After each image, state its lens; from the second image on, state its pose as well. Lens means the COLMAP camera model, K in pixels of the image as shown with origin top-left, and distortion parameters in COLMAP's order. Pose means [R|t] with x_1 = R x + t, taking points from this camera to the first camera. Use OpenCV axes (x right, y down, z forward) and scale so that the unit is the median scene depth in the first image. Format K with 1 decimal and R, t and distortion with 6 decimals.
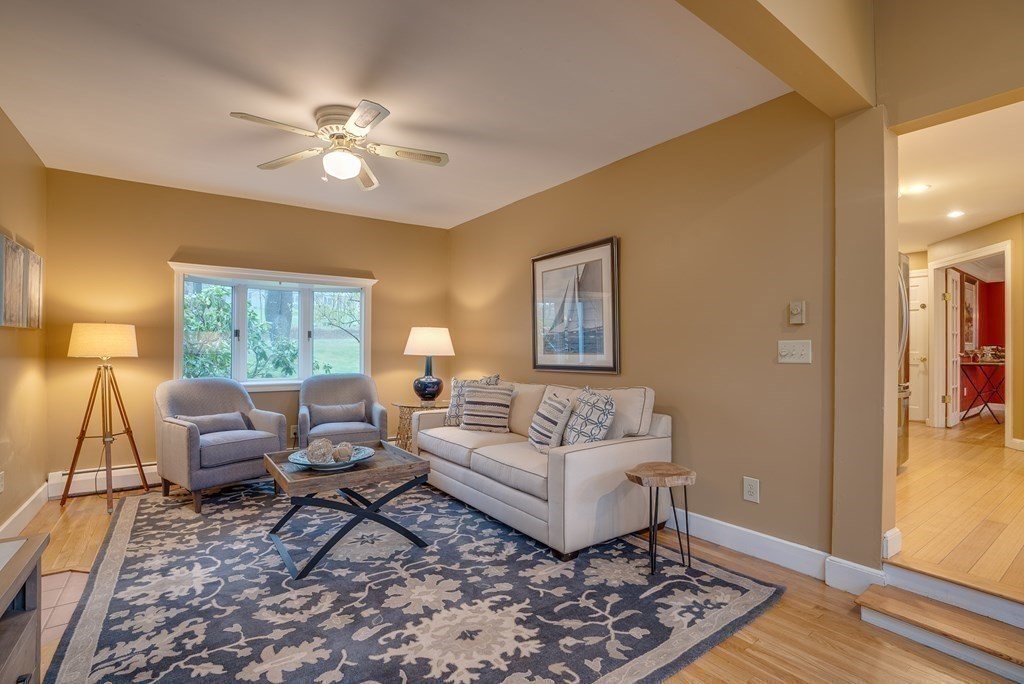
lens RADIAL K [[484.3, 0, 494.6], [0, 484.3, 350.3], [0, 0, 1]] dist [-0.036418, 0.010172]
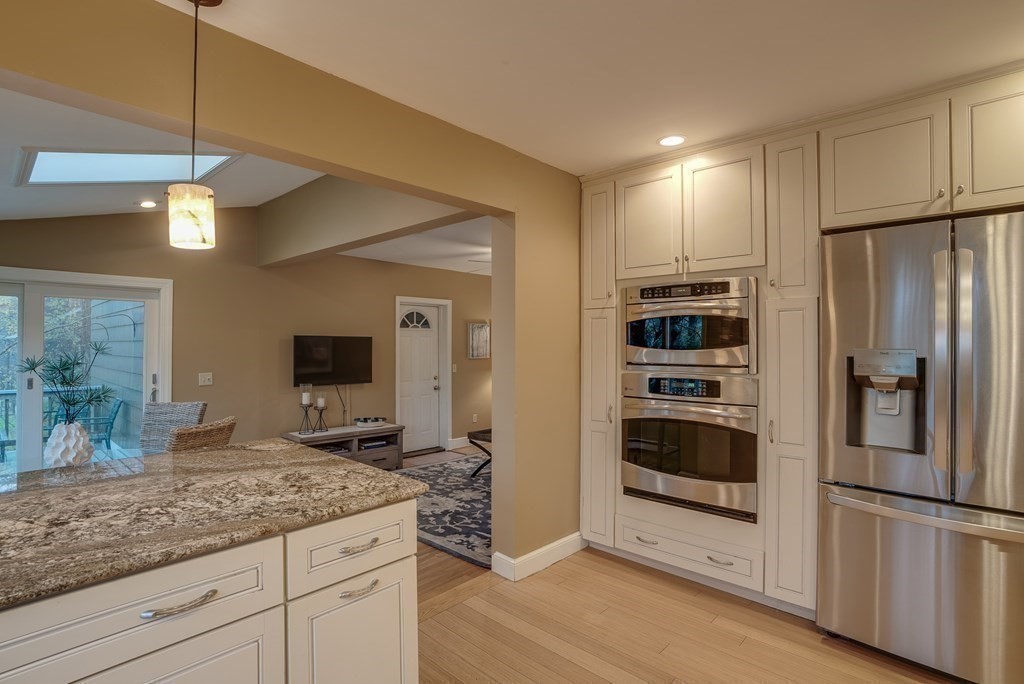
lens RADIAL K [[511.5, 0, 512.0], [0, 511.5, 341.9], [0, 0, 1]] dist [-0.026724, 0.008327]
pose [[0.203015, -0.010756, -0.979117, 1.889305], [-0.003781, 0.999924, -0.011768, -0.115765], [0.979168, 0.006092, 0.202959, 0.682358]]
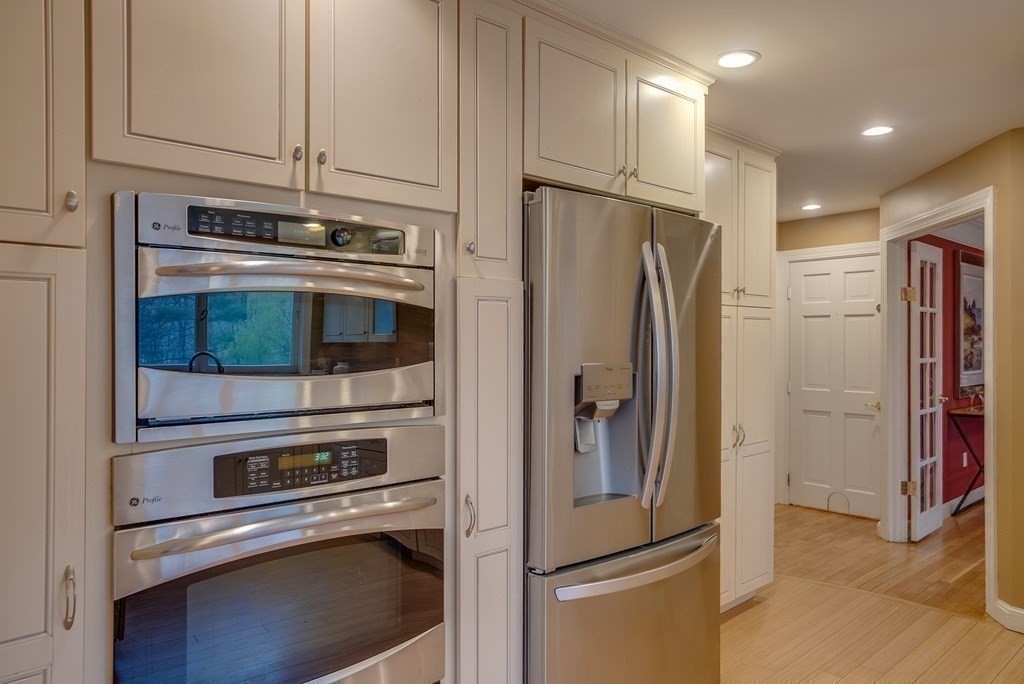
lens RADIAL K [[687.9, 0, 489.4], [0, 687.9, 336.3], [0, 0, 1]] dist [0.006041, 0.009163]
pose [[0.995353, -0.002233, 0.096270, 0.959150], [0.002831, 0.999978, -0.006080, -0.144928], [-0.096254, 0.006324, 0.995337, 0.636061]]
